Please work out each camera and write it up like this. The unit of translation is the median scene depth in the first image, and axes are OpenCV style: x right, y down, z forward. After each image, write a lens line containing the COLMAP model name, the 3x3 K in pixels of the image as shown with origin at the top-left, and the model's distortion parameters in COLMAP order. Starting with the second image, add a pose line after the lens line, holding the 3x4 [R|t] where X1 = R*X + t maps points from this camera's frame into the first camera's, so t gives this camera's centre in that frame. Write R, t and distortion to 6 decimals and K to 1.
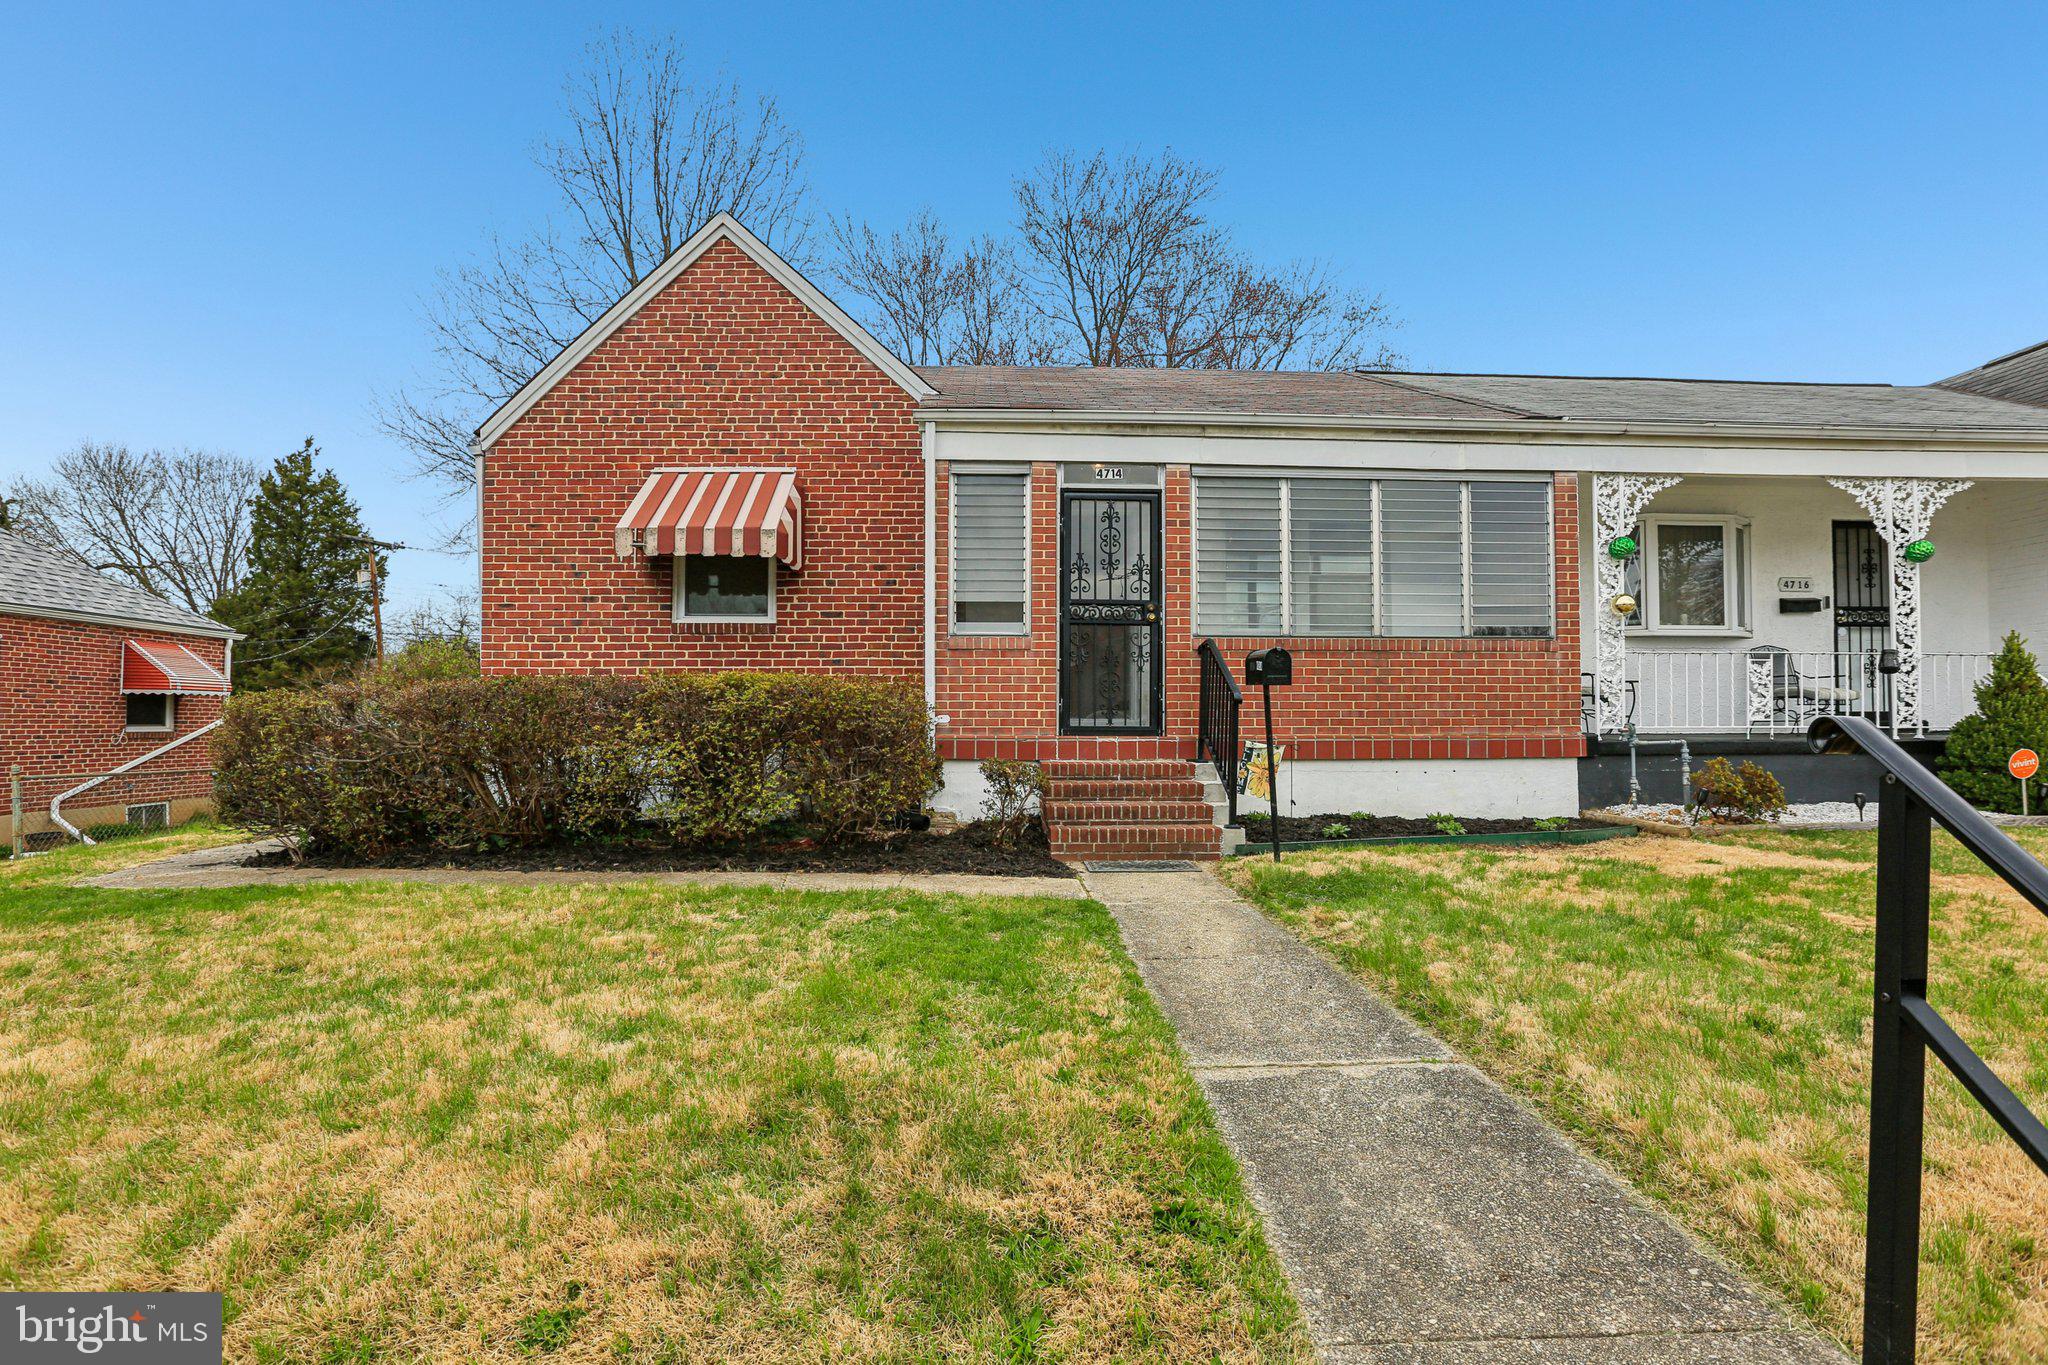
lens RADIAL K [[949.1, 0, 1035.8], [0, 949.1, 693.3], [0, 0, 1]] dist [-0.042848, 0.014690]
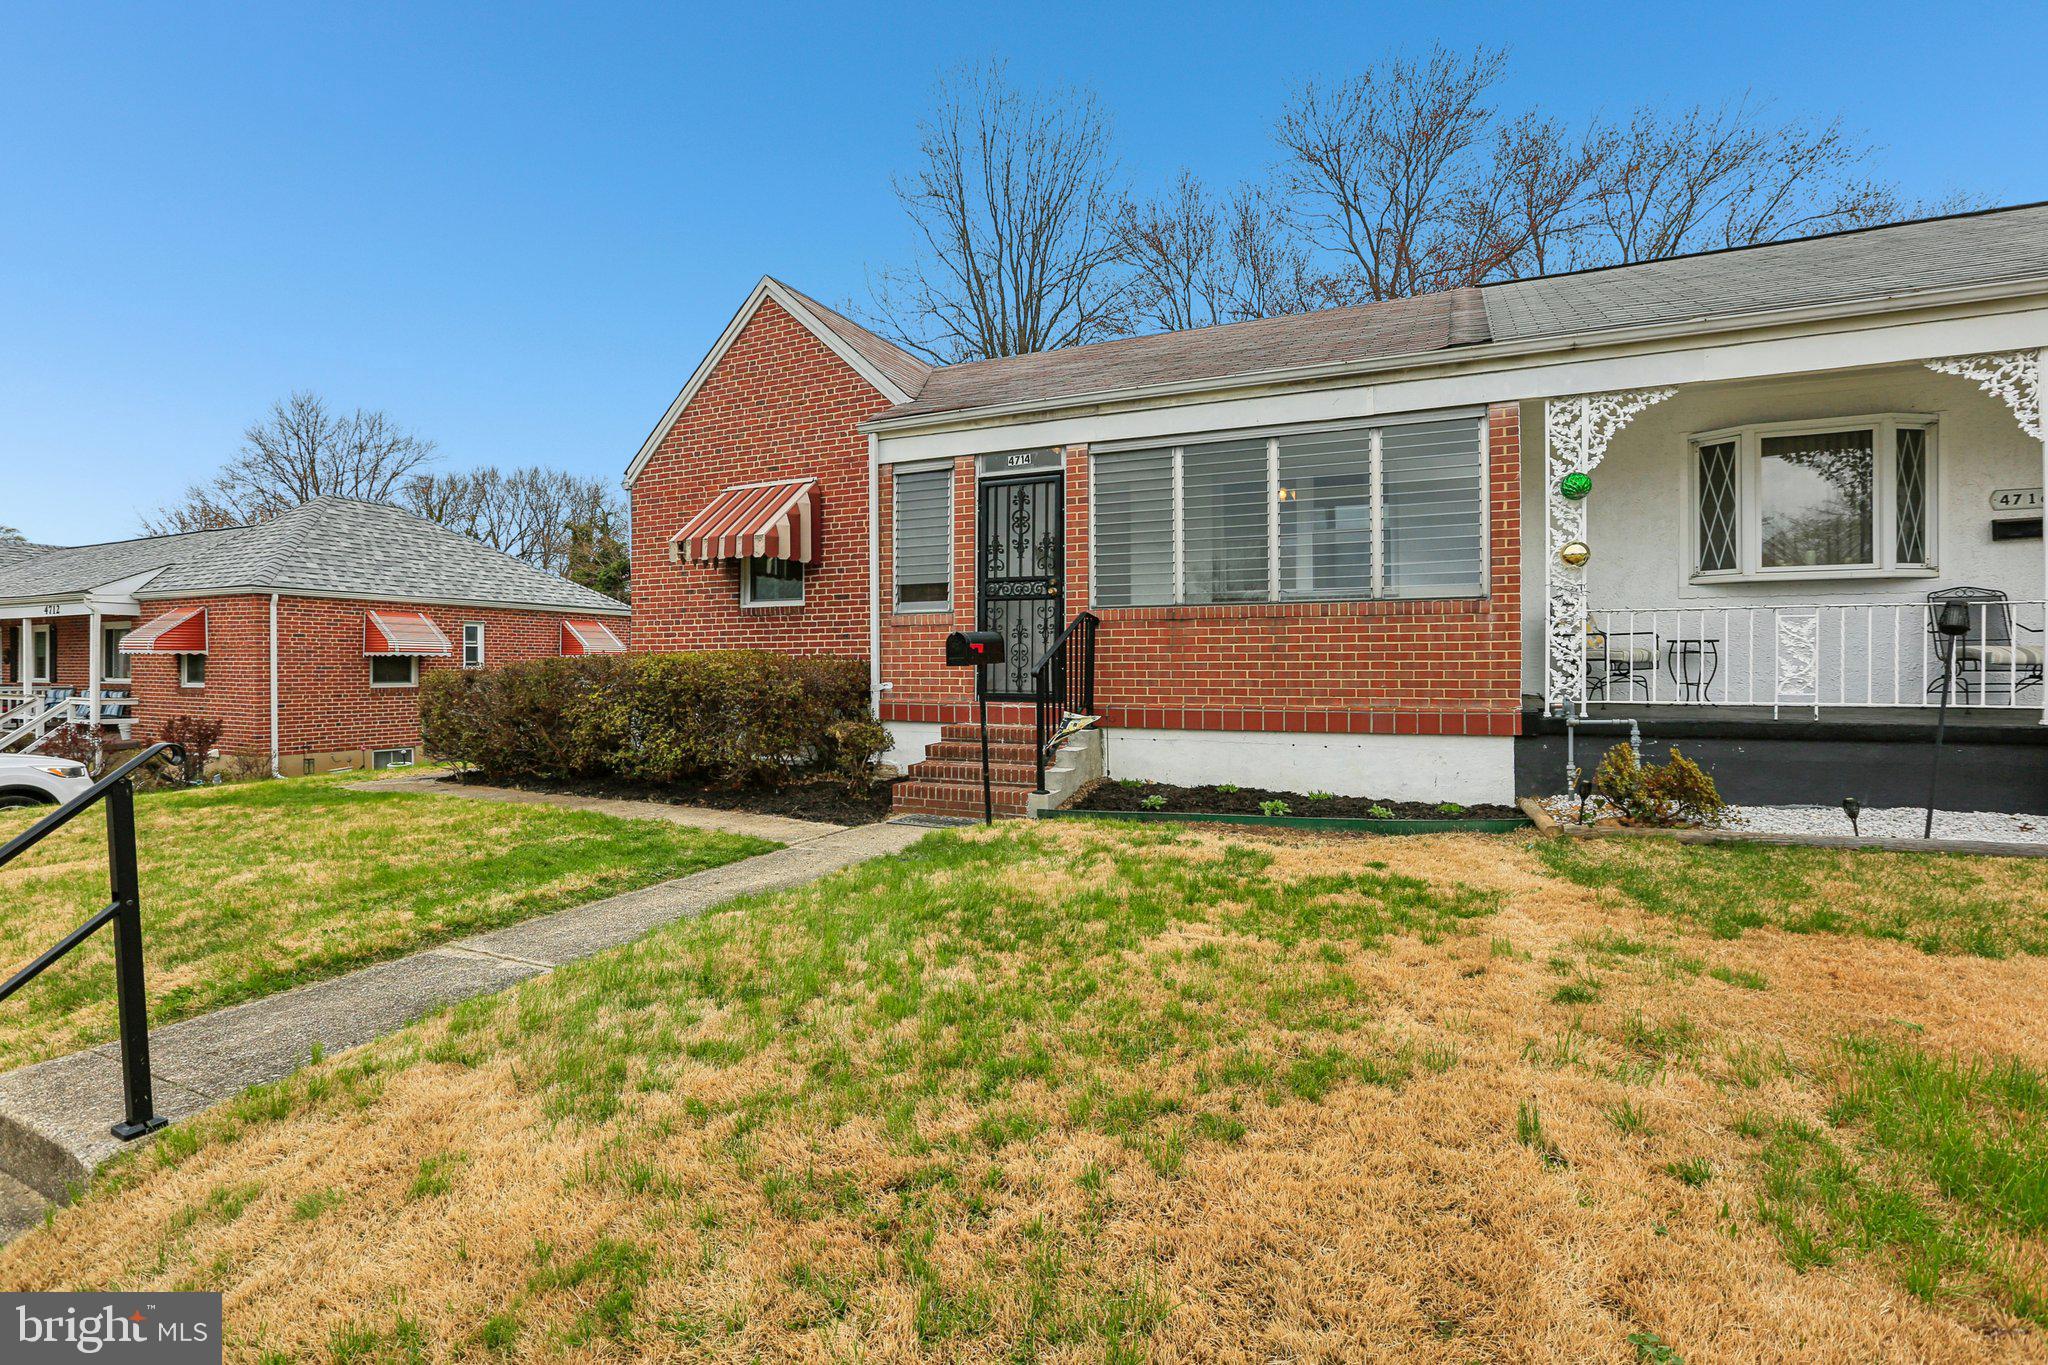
lens RADIAL K [[949.1, 0, 1035.1], [0, 949.1, 654.2], [0, 0, 1]] dist [-0.042848, 0.014690]
pose [[0.892549, -0.007123, -0.450894, 0.562745], [0.015330, 0.999777, 0.014552, -0.024964], [0.450689, -0.019900, 0.892459, 0.035883]]
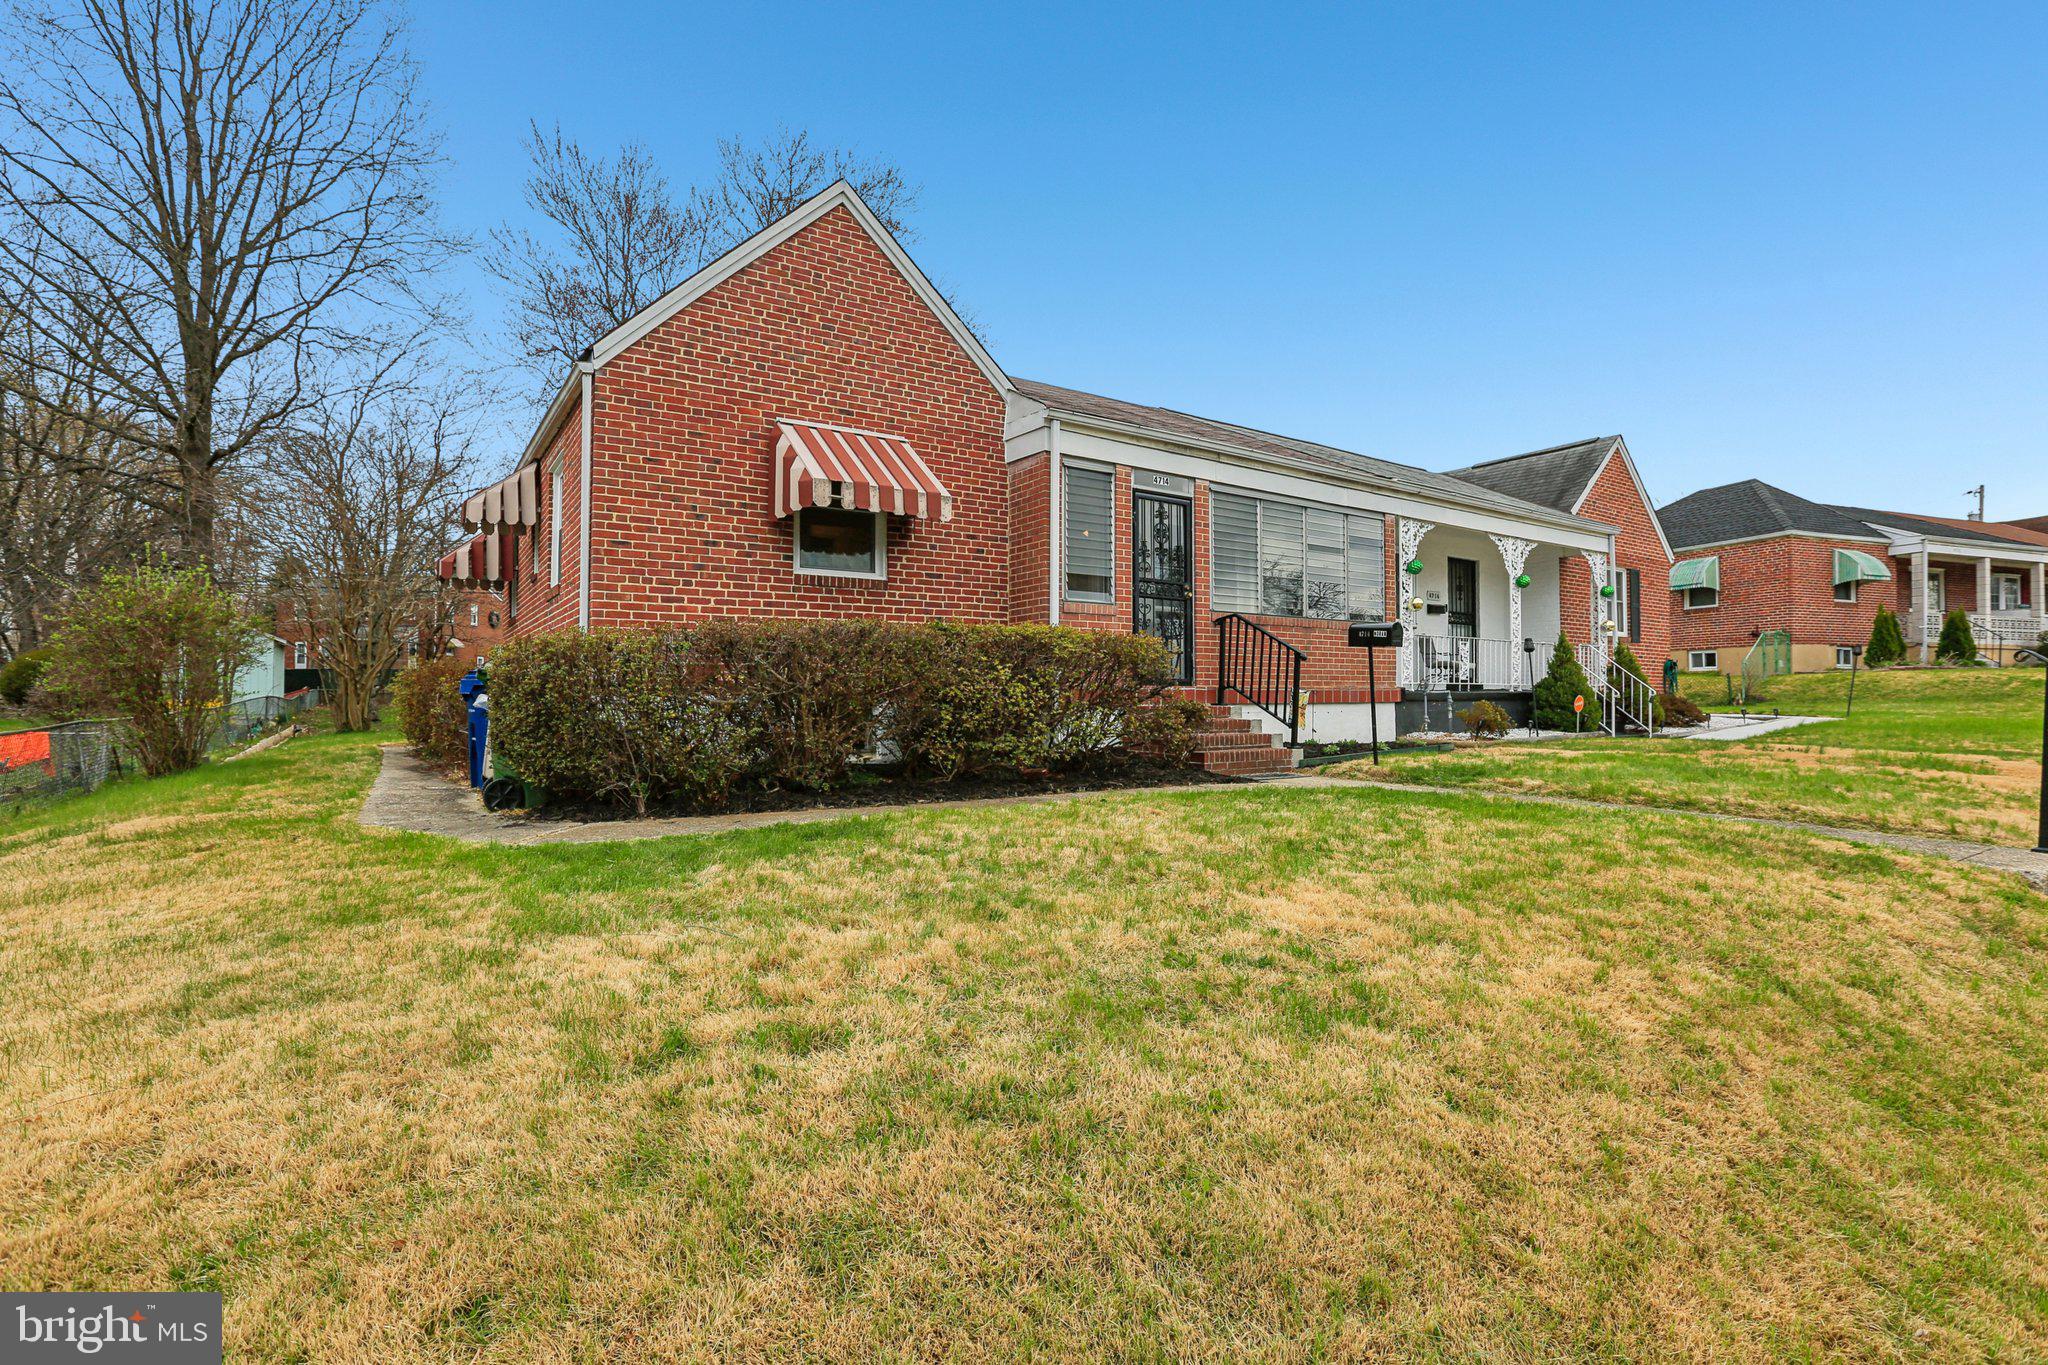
lens RADIAL K [[949.1, 0, 1036.8], [0, 949.1, 678.2], [0, 0, 1]] dist [-0.042848, 0.014690]
pose [[0.850302, 0.009394, 0.526212, -0.713394], [-0.012556, 0.999918, 0.002438, 0.032372], [-0.526146, -0.008680, 0.850350, -0.000318]]
